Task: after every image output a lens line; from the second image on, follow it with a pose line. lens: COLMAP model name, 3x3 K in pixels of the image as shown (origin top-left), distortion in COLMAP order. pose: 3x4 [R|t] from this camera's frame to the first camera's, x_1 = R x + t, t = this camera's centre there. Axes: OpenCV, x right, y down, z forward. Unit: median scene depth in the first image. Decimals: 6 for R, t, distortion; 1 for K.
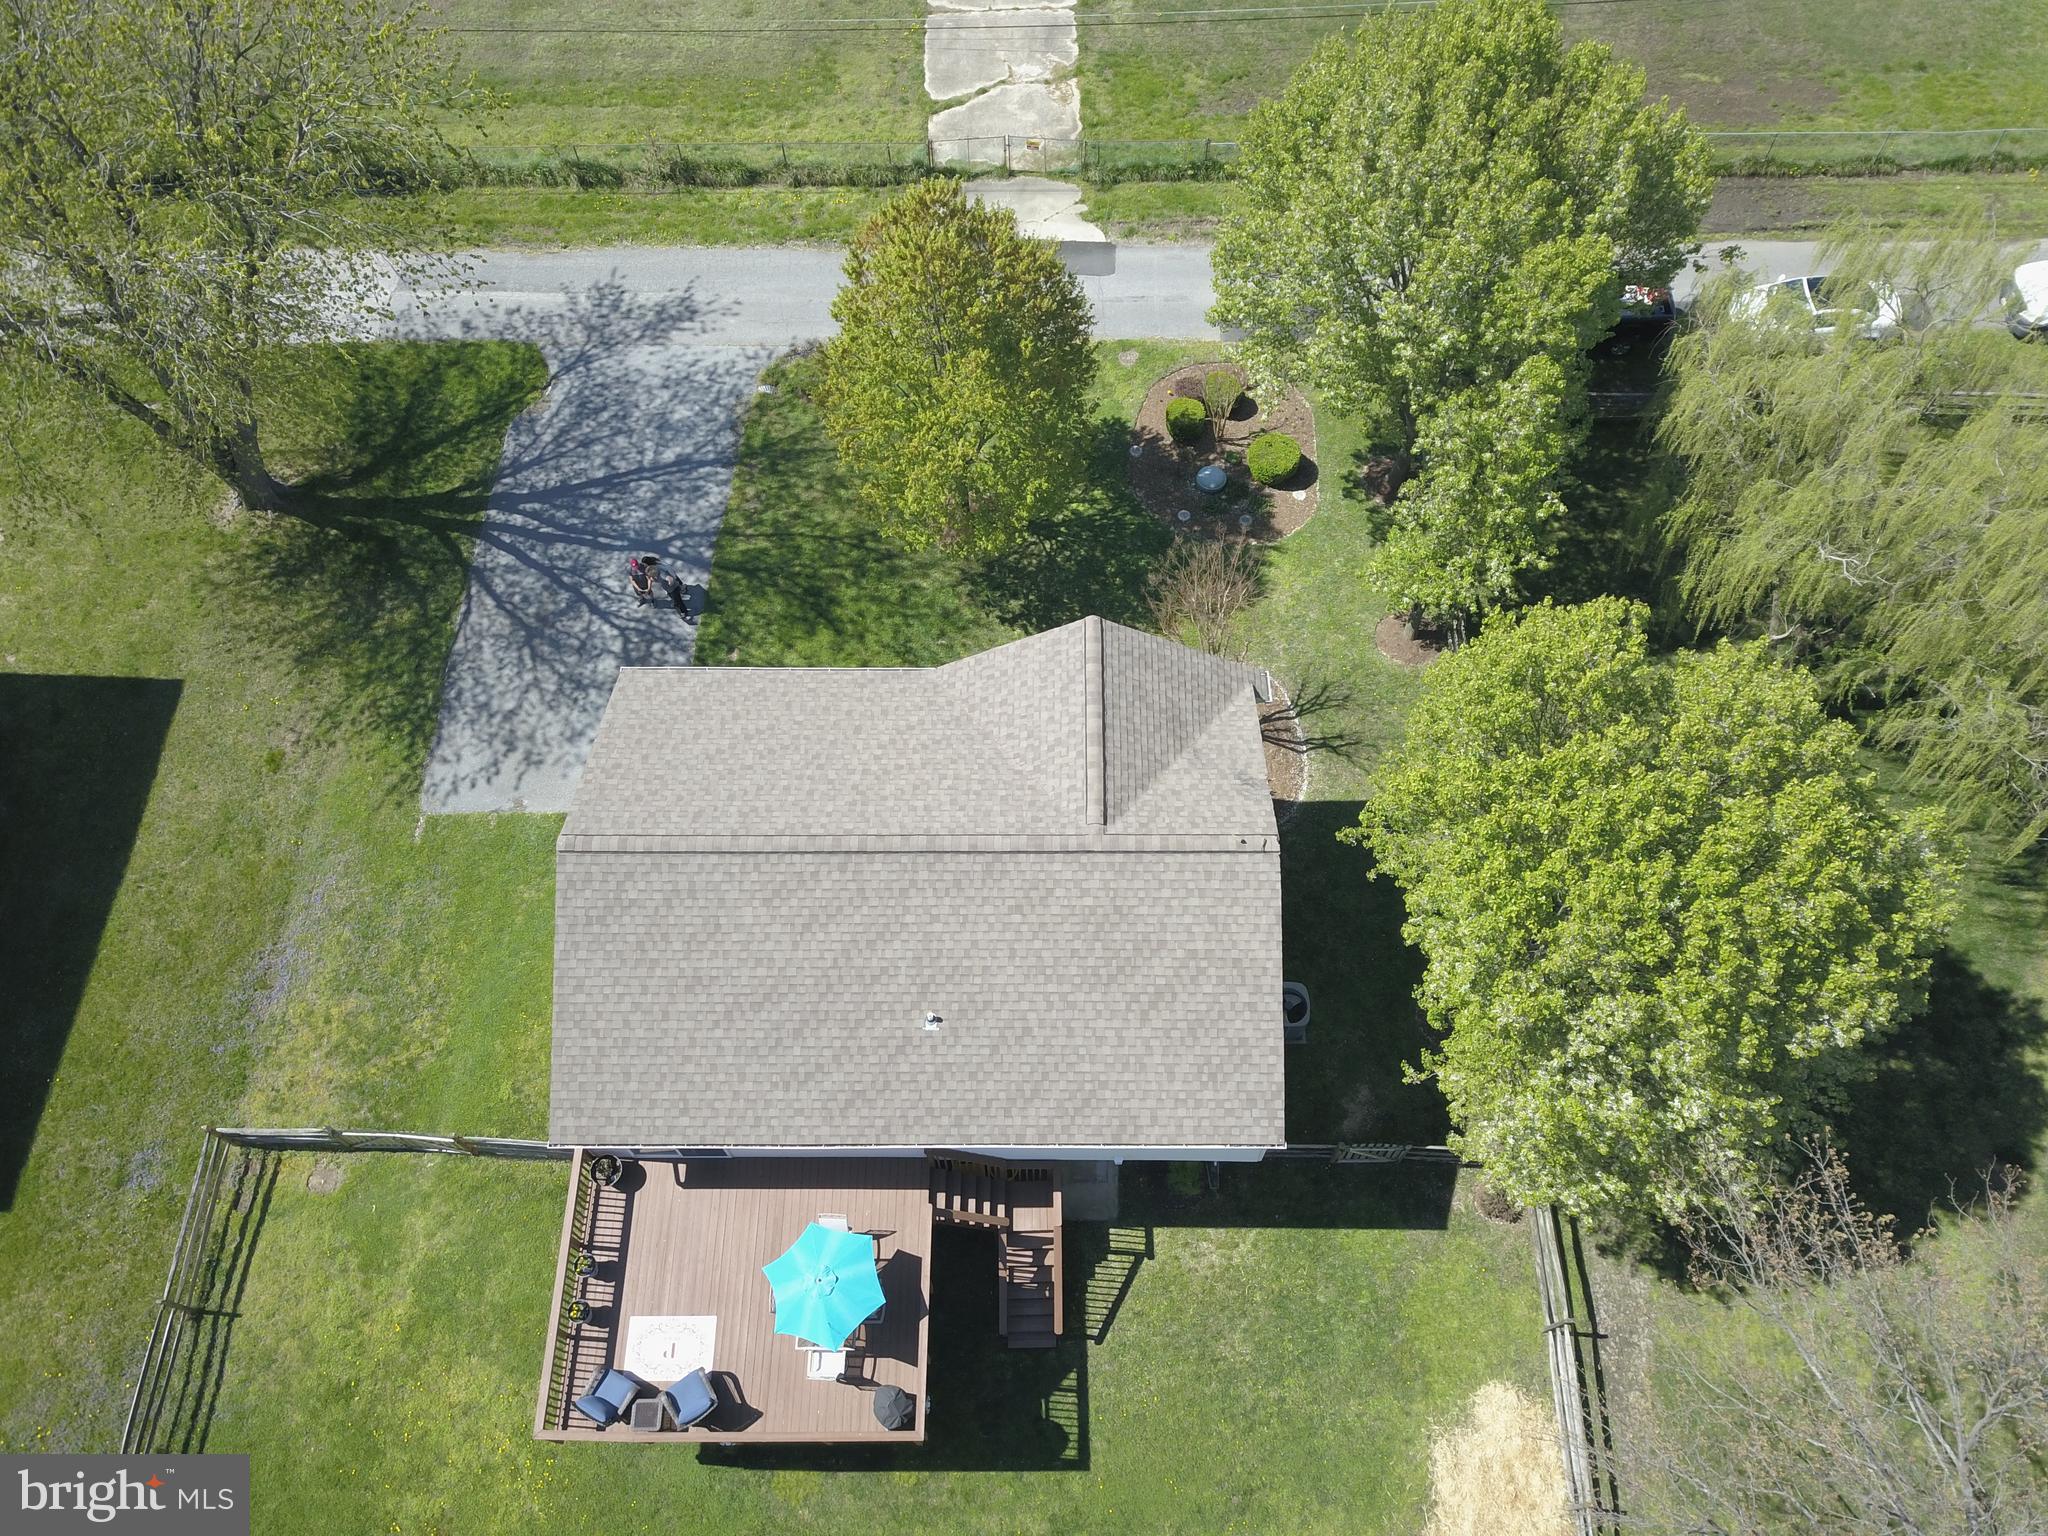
lens RADIAL K [[1549.2, 0, 1024.0], [0, 1549.2, 768.0], [0, 0, 1]] dist [0.028019, -0.000667]
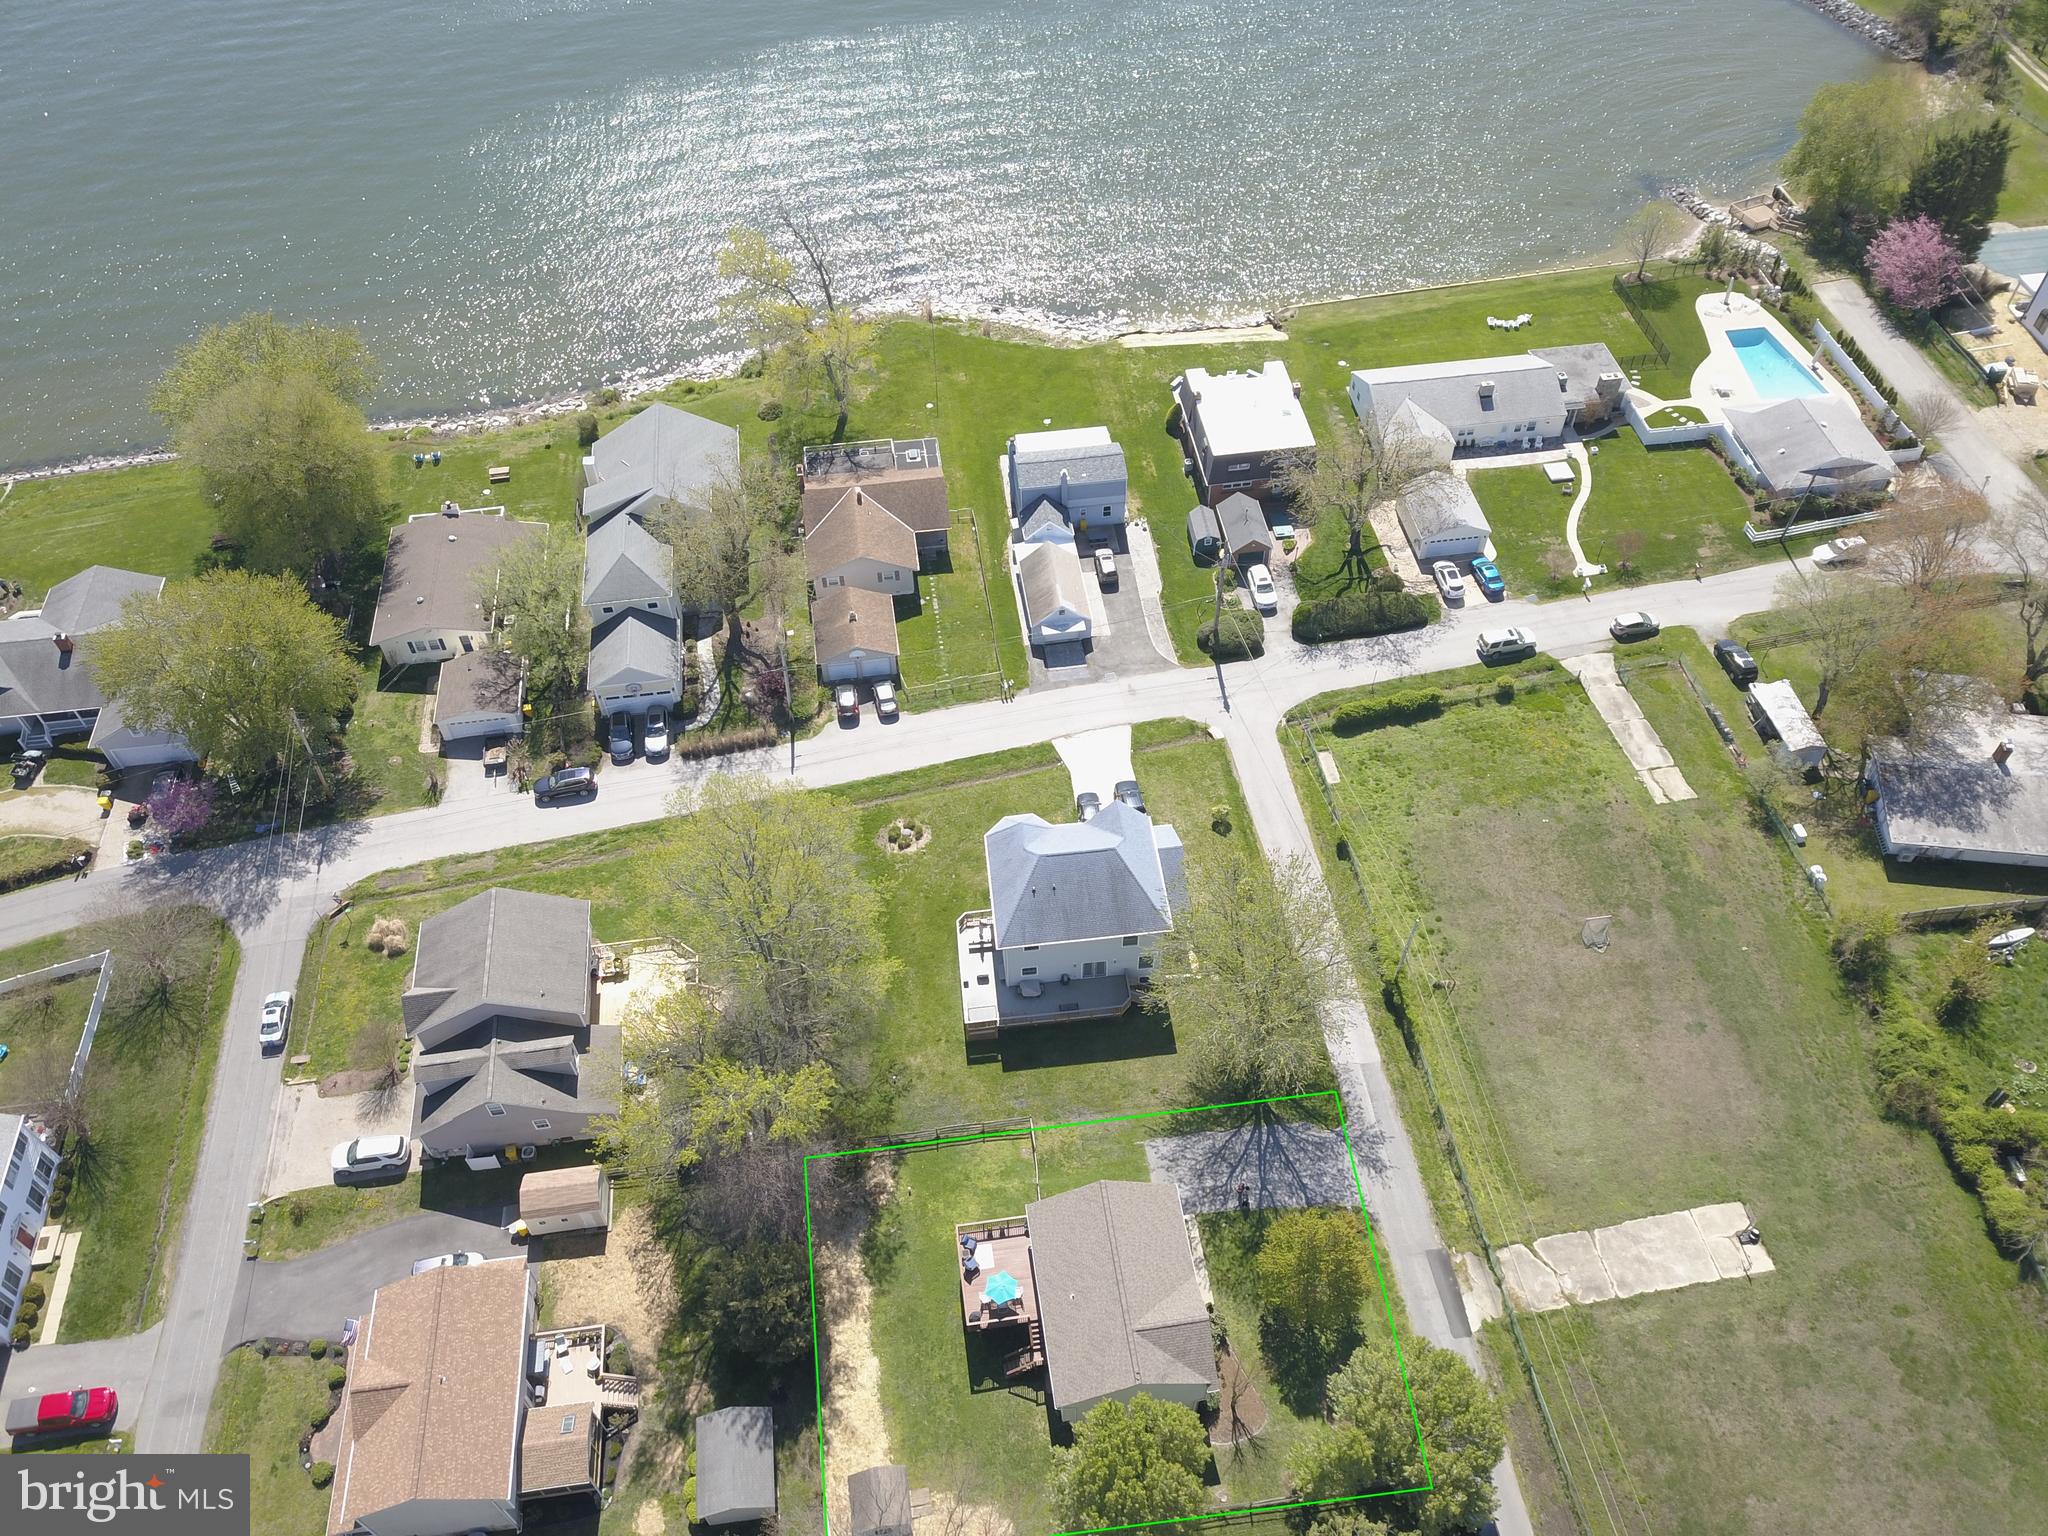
lens RADIAL K [[1554.9, 0, 1036.6], [0, 1554.9, 772.0], [0, 0, 1]] dist [0.001155, 0.001297]
pose [[0.150746, 0.757375, -0.635342, 0.924478], [-0.873251, 0.403260, 0.273522, -0.877213], [0.463366, 0.513581, 0.722168, -1.584369]]
